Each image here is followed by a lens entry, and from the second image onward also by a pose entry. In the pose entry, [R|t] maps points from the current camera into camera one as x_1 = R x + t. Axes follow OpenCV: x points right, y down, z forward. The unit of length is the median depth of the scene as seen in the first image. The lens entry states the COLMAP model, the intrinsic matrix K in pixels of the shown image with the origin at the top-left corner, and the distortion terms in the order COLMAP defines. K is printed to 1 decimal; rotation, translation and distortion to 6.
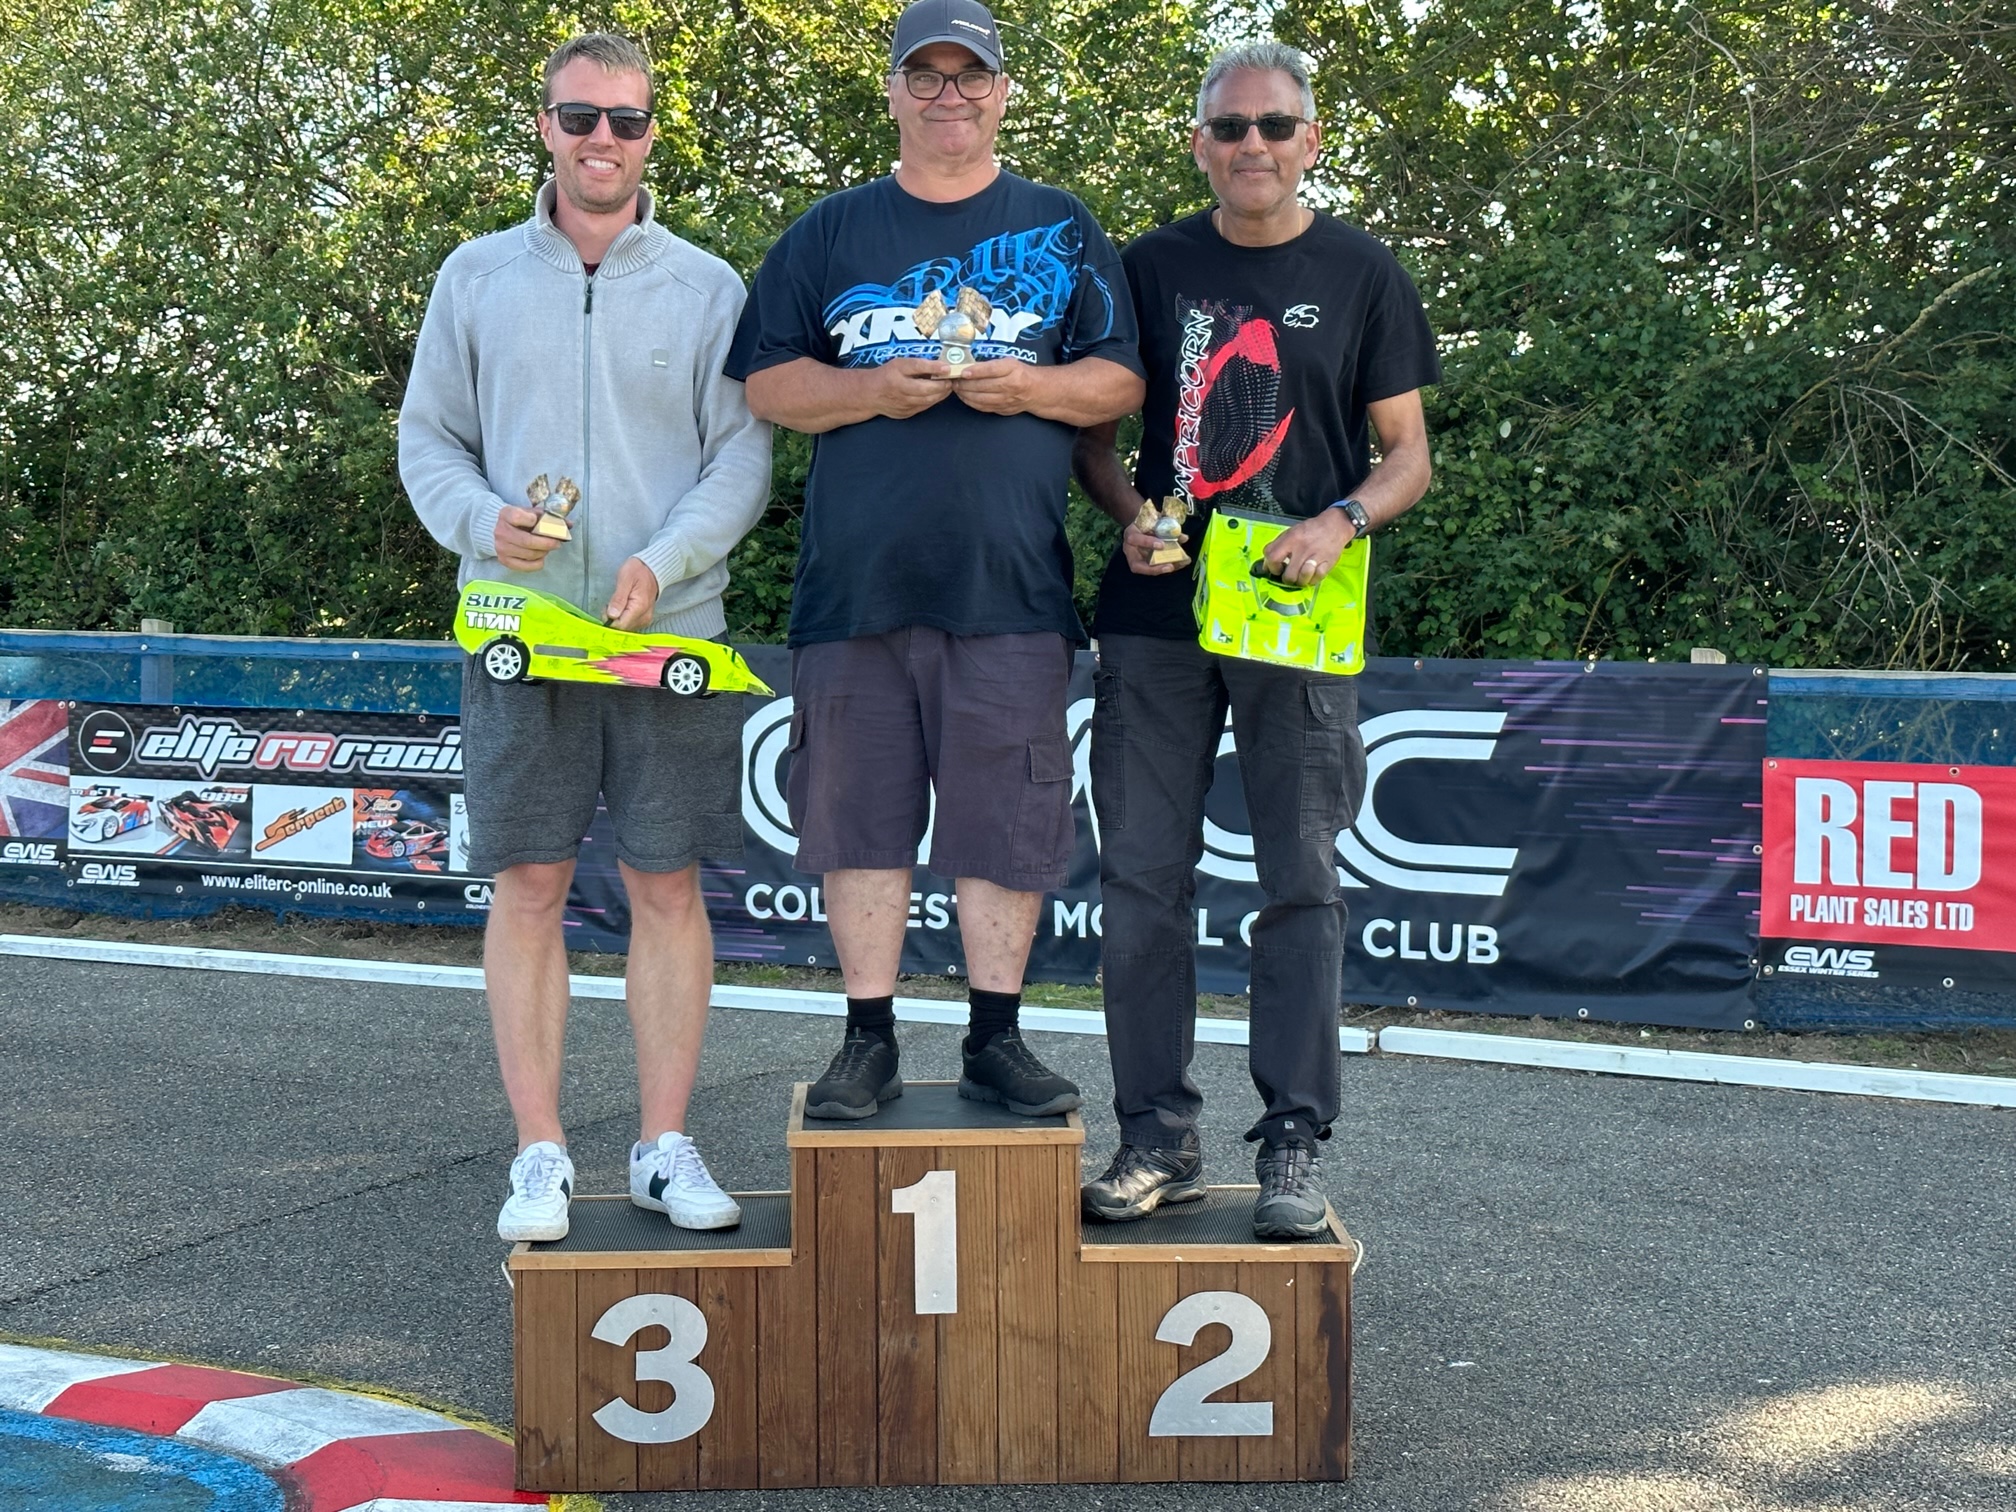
lens RADIAL K [[3241.6, 0, 992.6], [0, 3241.6, 675.6], [0, 0, 1]] dist [0.072991, 0.000000]
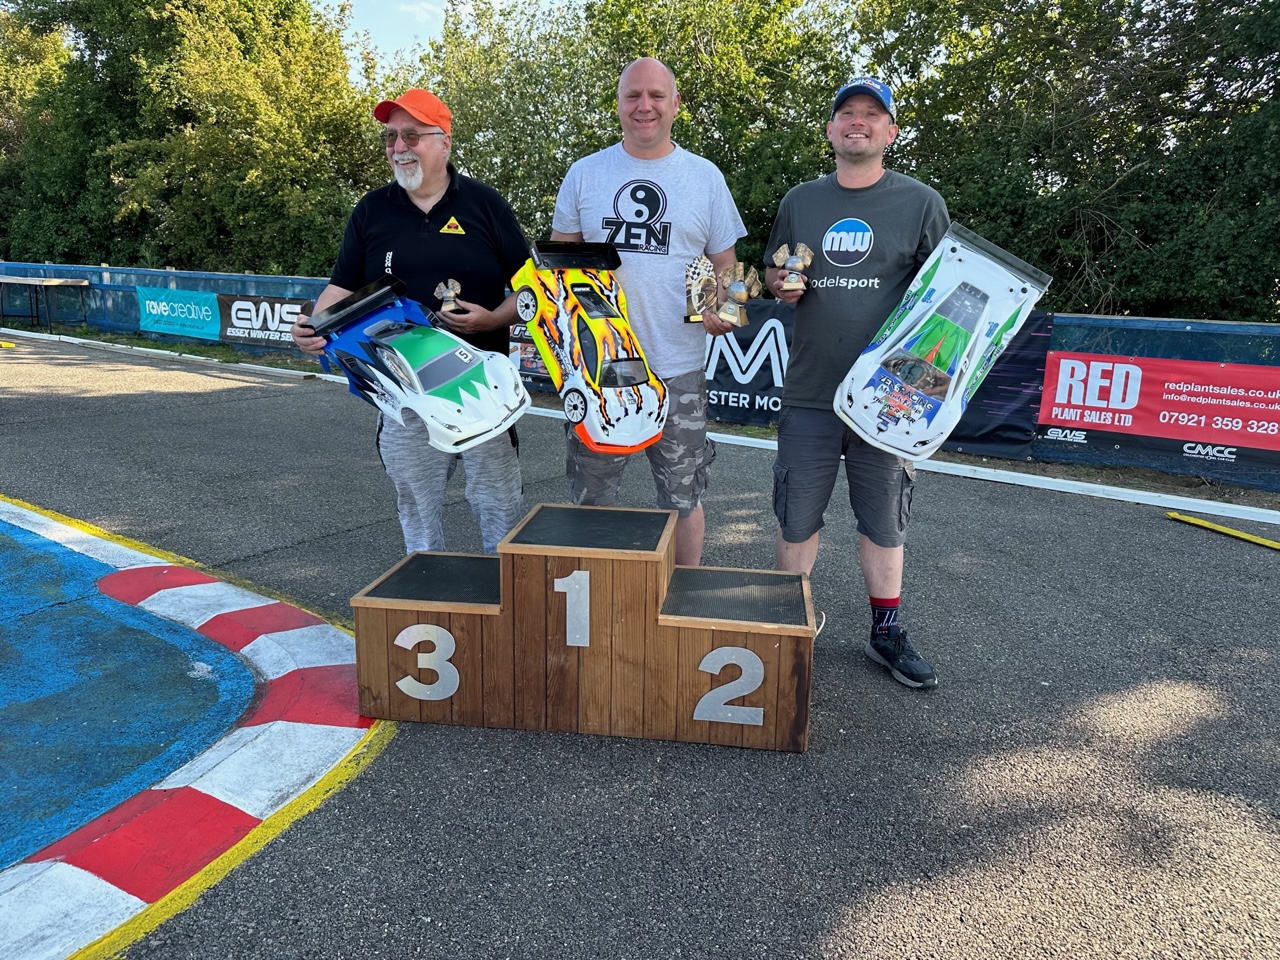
lens RADIAL K [[881.4, 0, 662.5], [0, 881.4, 474.8], [0, 0, 1]] dist [0.036079, -0.058514]
pose [[0.988674, 0.059413, -0.137819, 0.049723], [-0.033985, 0.983079, 0.180001, 0.007340], [0.146182, -0.173278, 0.973964, 0.299799]]
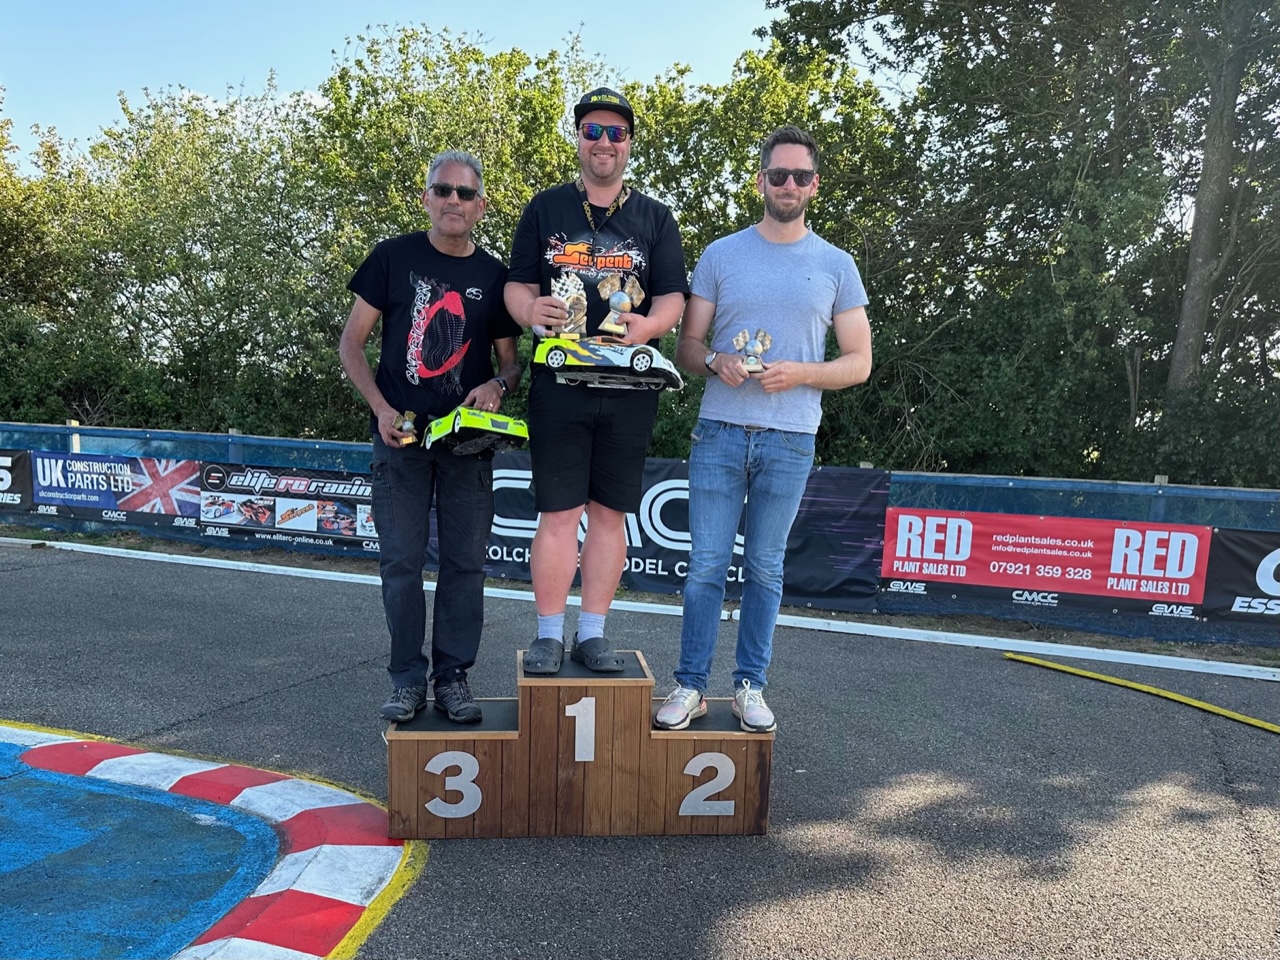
lens RADIAL K [[1117.9, 0, 636.2], [0, 1117.9, 603.9], [0, 0, 1]] dist [0.076895, -0.124153]
pose [[0.996562, 0.021494, 0.080014, -0.024704], [-0.031343, 0.991793, 0.123949, -0.001452], [-0.076693, -0.126031, 0.989057, 0.146021]]
